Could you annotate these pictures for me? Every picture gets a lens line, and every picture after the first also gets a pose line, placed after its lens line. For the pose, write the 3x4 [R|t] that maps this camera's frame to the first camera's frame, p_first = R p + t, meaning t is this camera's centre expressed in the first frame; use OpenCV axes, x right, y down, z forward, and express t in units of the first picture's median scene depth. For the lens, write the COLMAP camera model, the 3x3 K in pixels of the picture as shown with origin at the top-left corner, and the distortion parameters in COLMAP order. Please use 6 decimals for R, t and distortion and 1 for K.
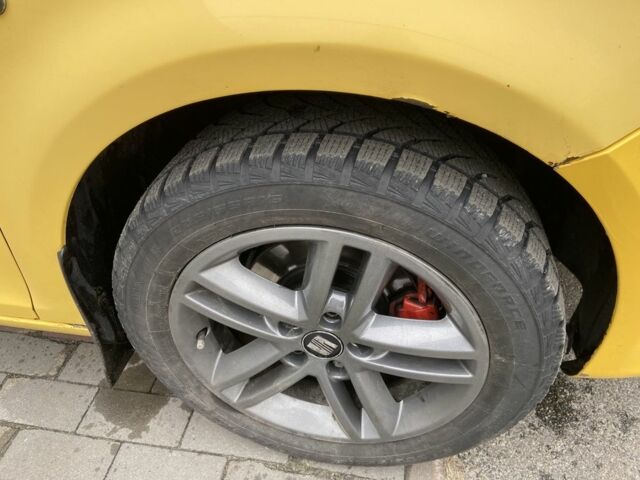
lens RADIAL K [[477.6, 0, 311.1], [0, 477.6, 241.7], [0, 0, 1]] dist [0.114457, -0.144170]
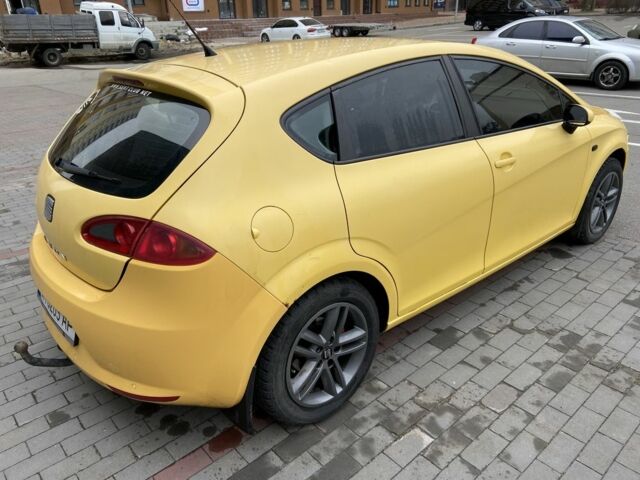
lens RADIAL K [[477.6, 0, 311.1], [0, 477.6, 241.7], [0, 0, 1]] dist [0.114457, -0.144170]
pose [[0.638548, -0.317343, 0.701106, -5.430148], [0.505647, 0.859784, -0.071364, -0.589027], [-0.580153, 0.400082, 0.709477, -0.660292]]
